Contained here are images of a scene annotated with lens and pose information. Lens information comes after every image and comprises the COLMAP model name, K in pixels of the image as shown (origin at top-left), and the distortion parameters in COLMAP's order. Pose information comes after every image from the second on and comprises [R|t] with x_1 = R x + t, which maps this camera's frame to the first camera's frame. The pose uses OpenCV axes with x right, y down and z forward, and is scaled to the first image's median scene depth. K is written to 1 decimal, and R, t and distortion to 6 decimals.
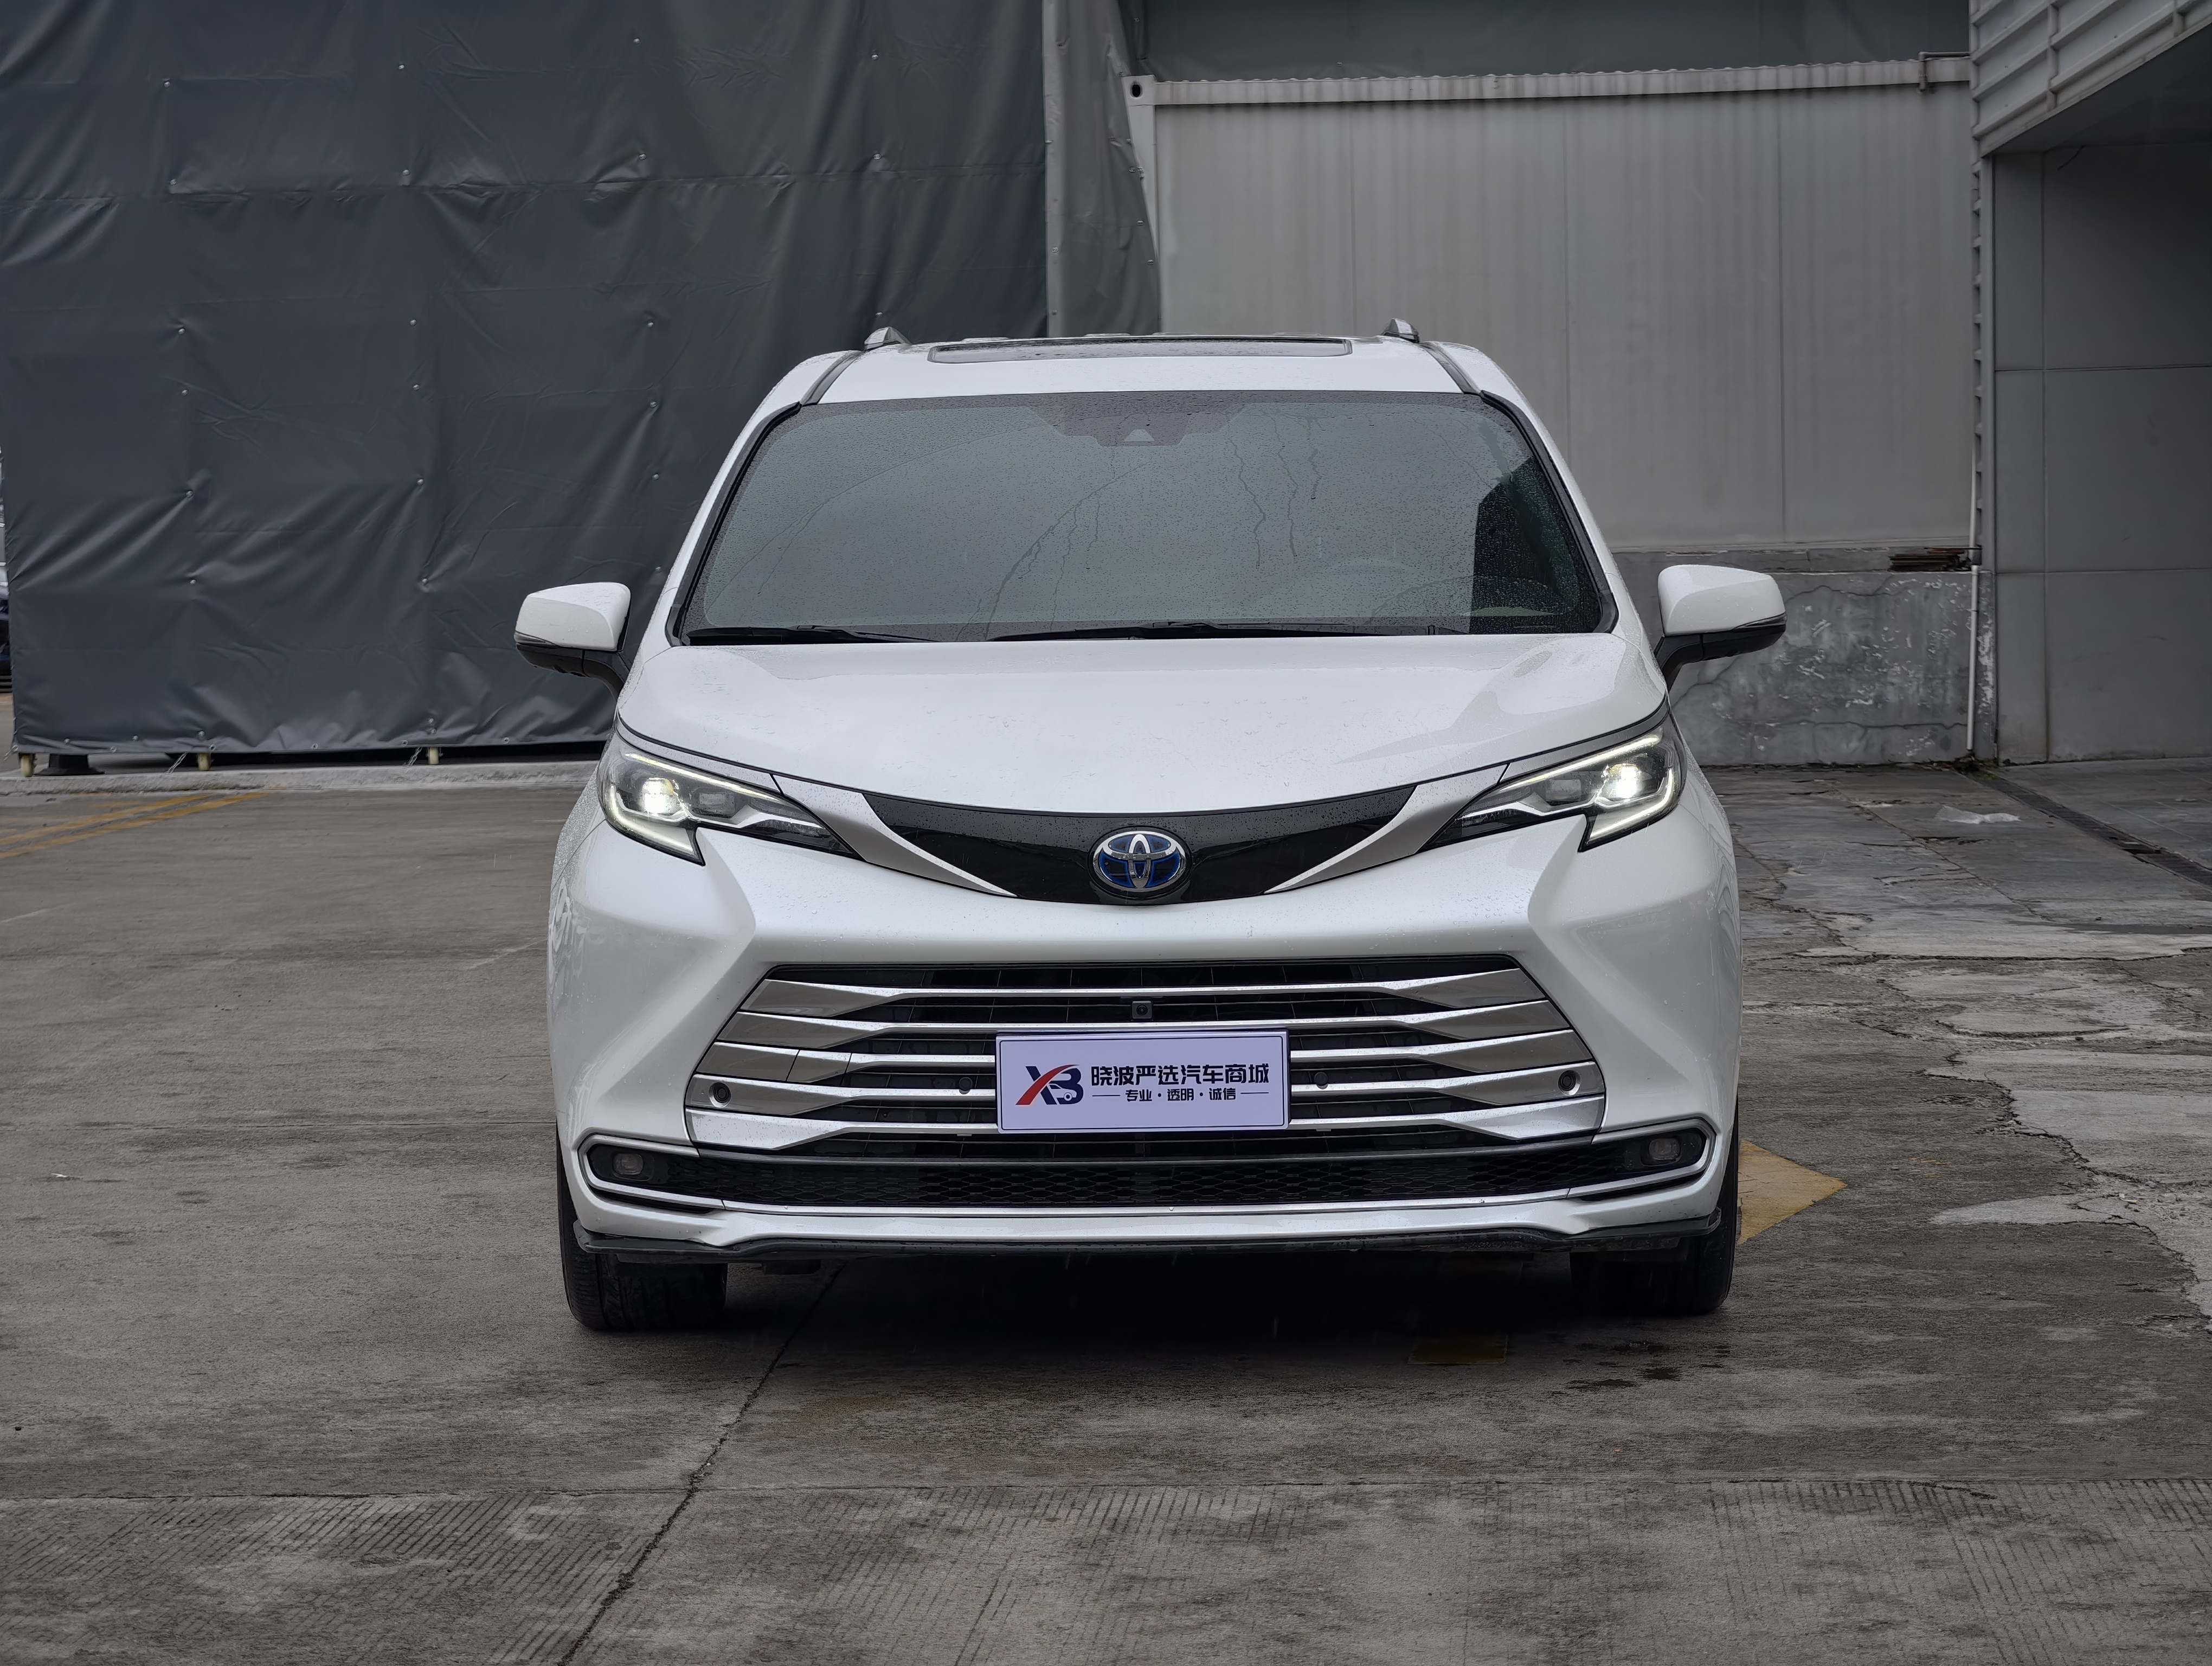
lens RADIAL K [[5525.1, 0, 1092.6], [0, 5525.1, 833.3], [0, 0, 1]] dist [0.312434, -1.184760]
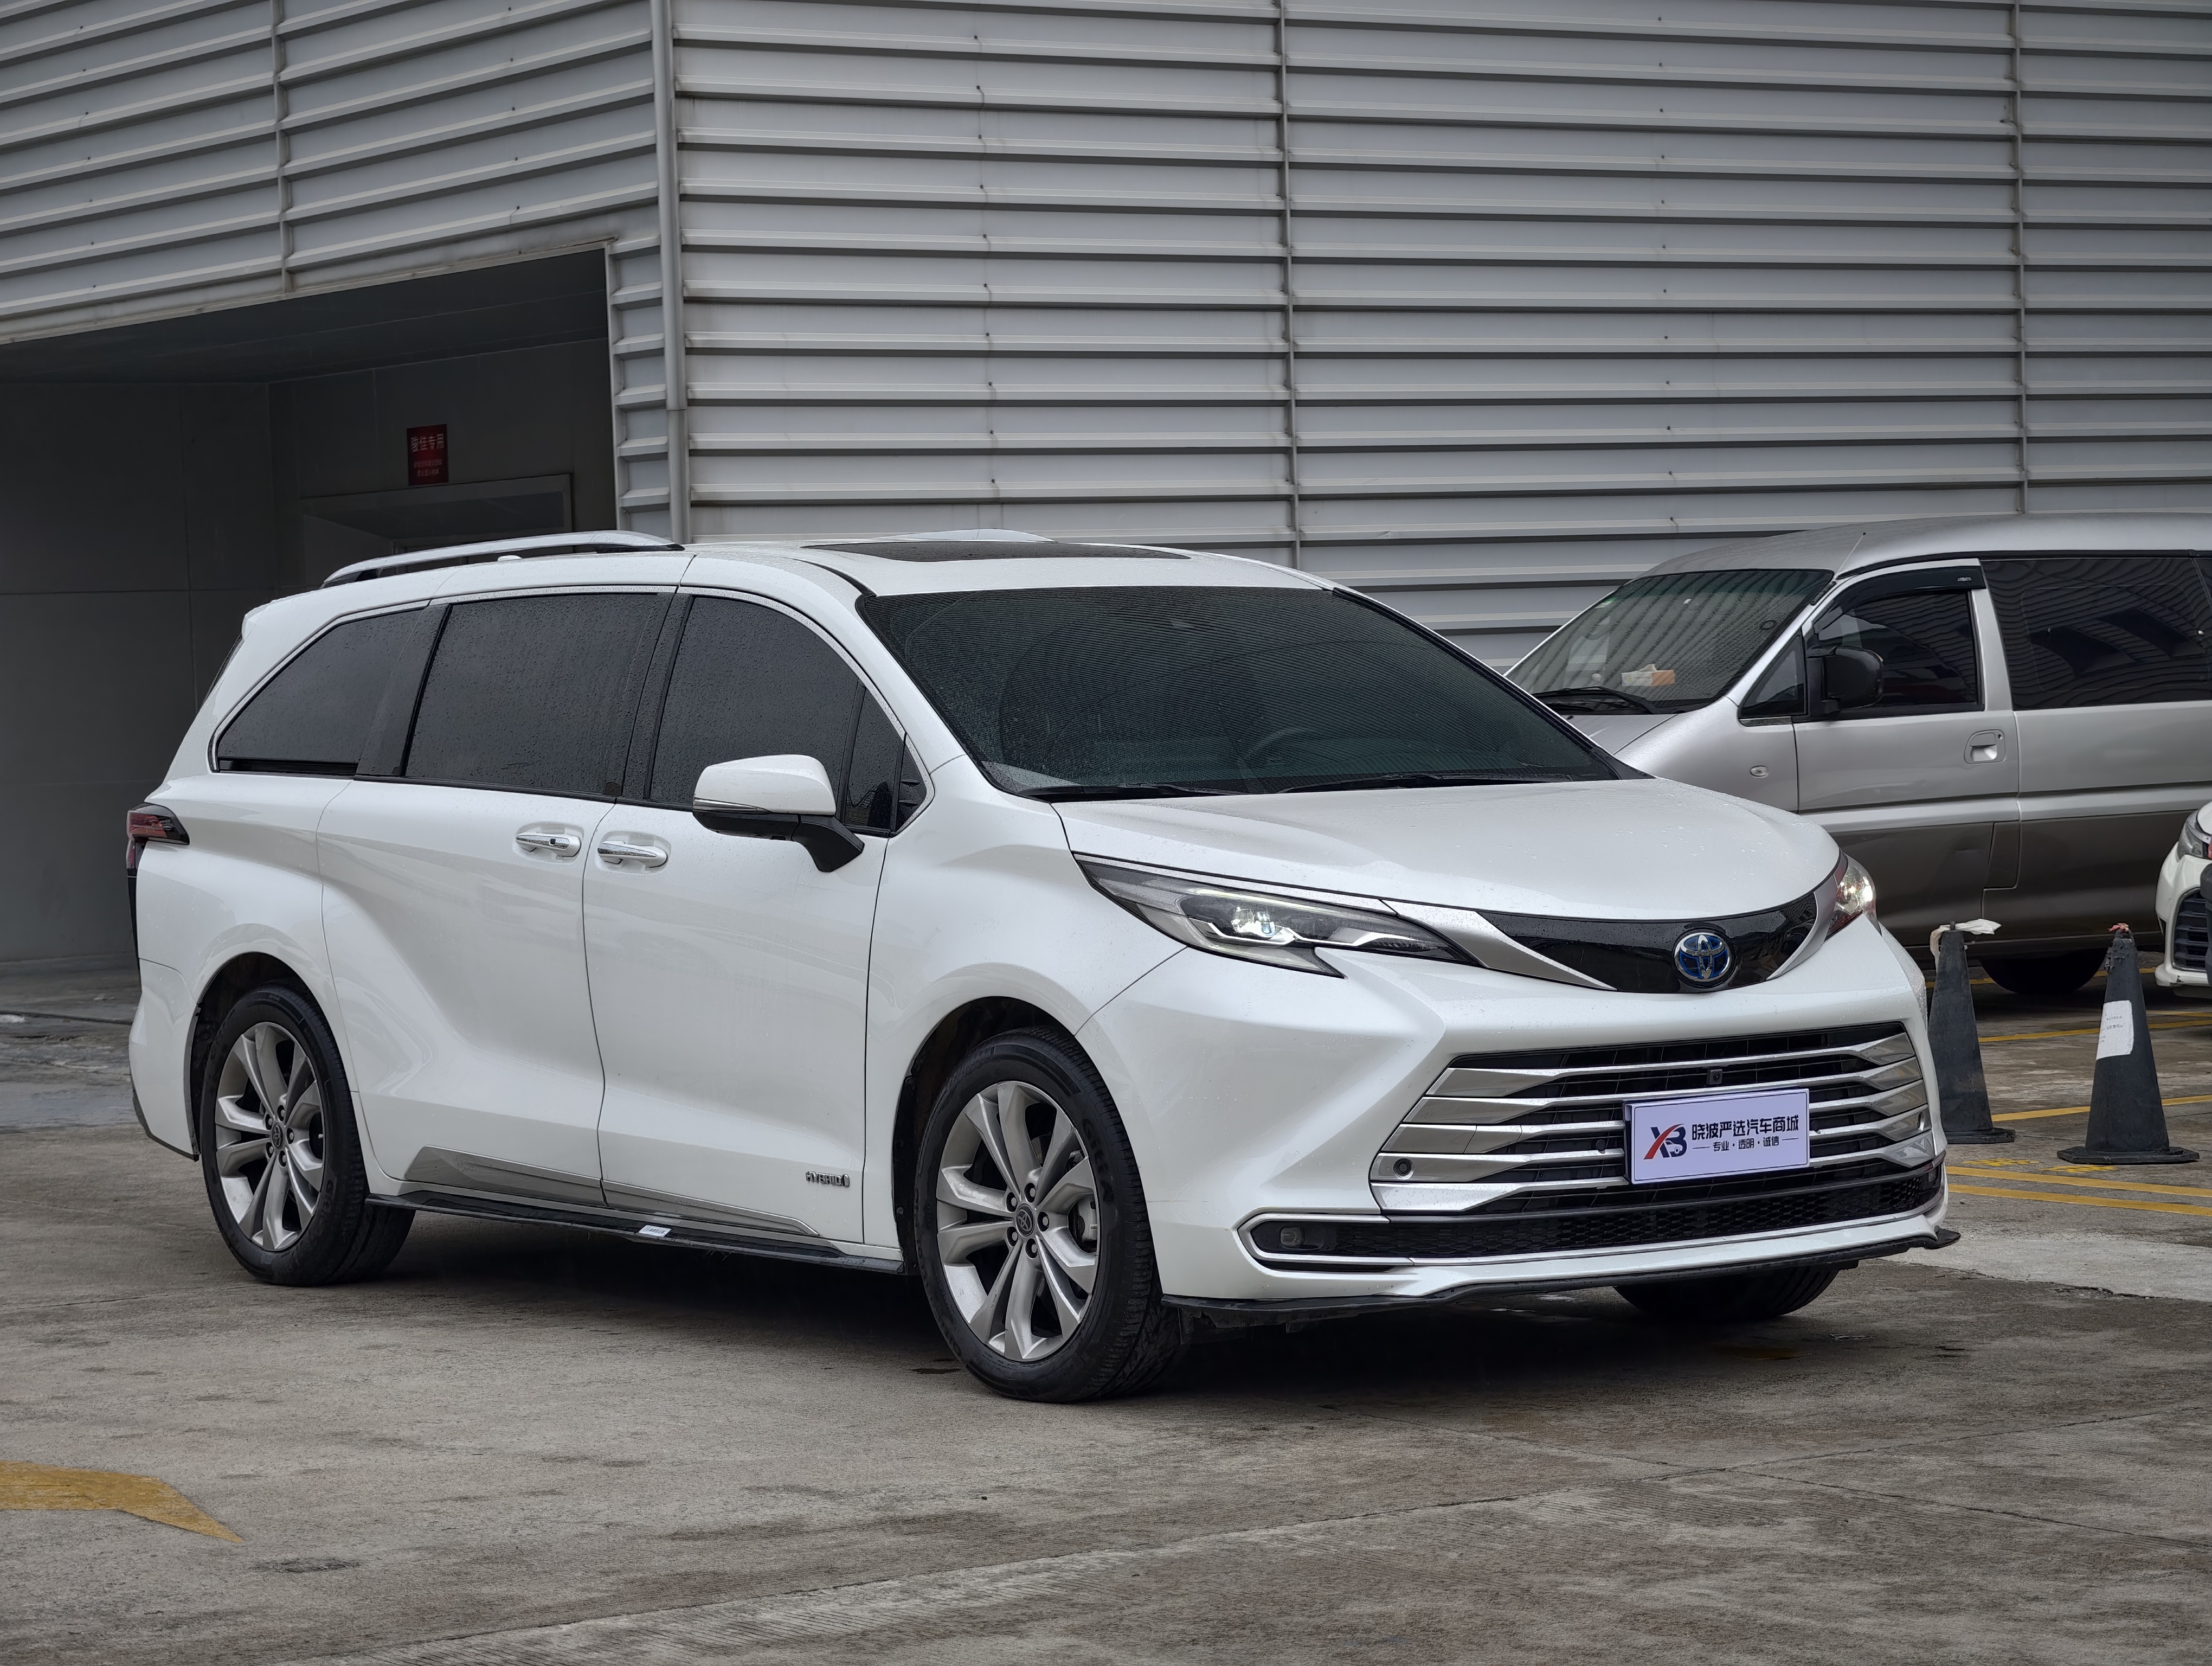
lens RADIAL K [[5525.1, 0, 1092.6], [0, 5525.1, 833.3], [0, 0, 1]] dist [0.312434, -1.184760]
pose [[0.797593, -0.022250, 0.602786, -0.839511], [0.049018, 0.998405, -0.028007, 0.005477], [-0.601202, 0.051885, 0.797411, 0.092288]]
